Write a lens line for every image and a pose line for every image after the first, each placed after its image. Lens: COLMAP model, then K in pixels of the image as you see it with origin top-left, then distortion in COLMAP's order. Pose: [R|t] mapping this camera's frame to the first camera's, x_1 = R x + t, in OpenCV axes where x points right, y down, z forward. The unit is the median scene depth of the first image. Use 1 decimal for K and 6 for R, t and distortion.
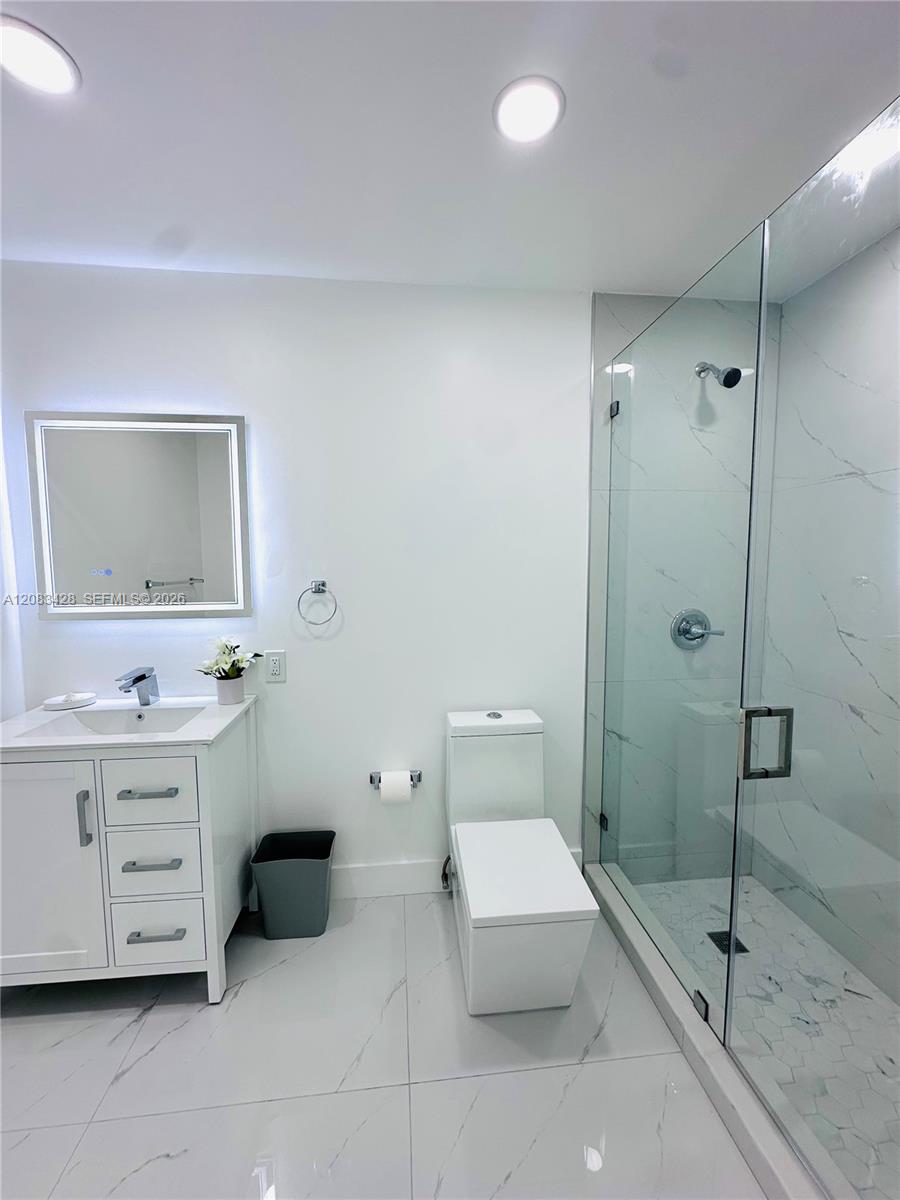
lens RADIAL K [[478.4, 0, 450.0], [0, 478.4, 600.0], [0, 0, 1]] dist [-0.001578, 0.000480]
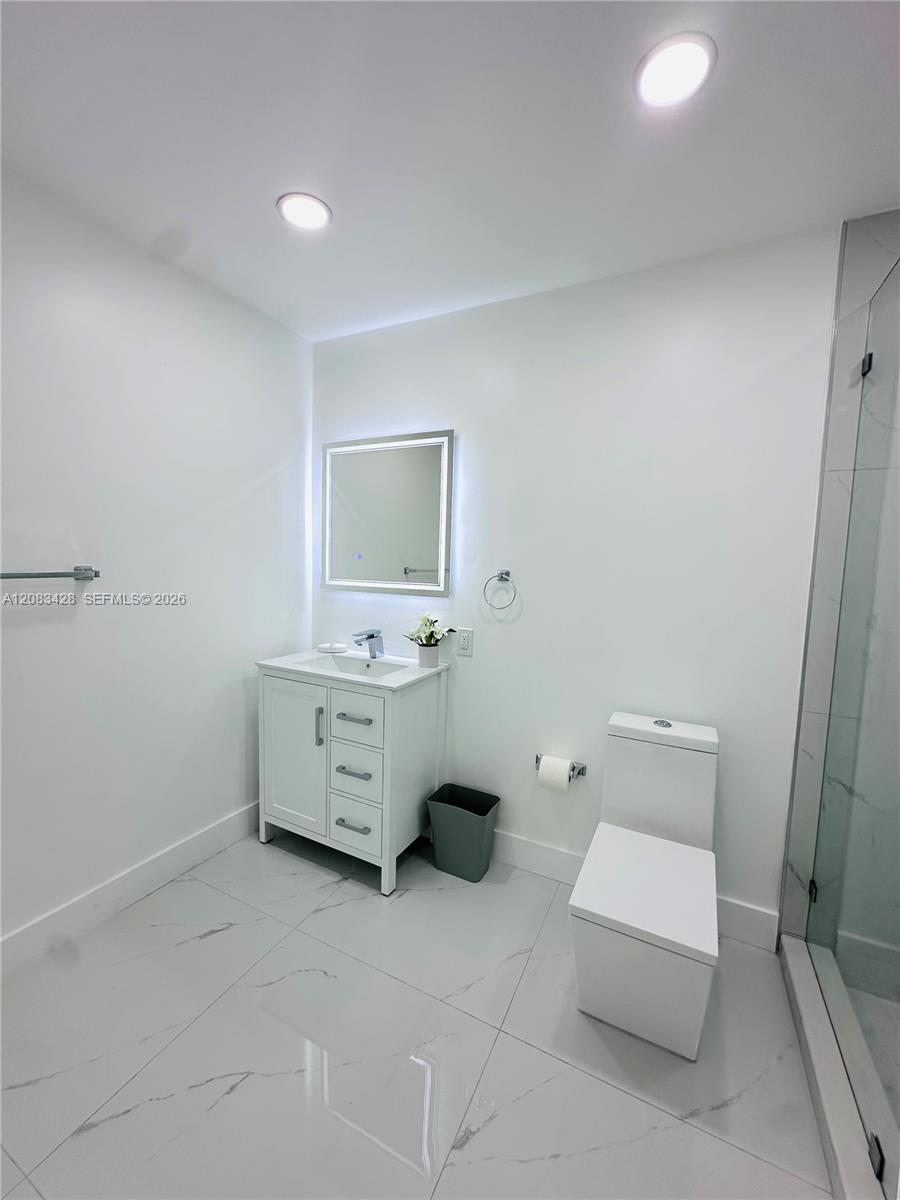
lens RADIAL K [[478.4, 0, 450.0], [0, 478.4, 600.0], [0, 0, 1]] dist [-0.001578, 0.000480]
pose [[0.840261, 0.075436, -0.536908, 0.231604], [-0.078028, 0.996790, 0.017936, 0.020029], [0.536538, 0.026823, 0.843450, -0.002352]]
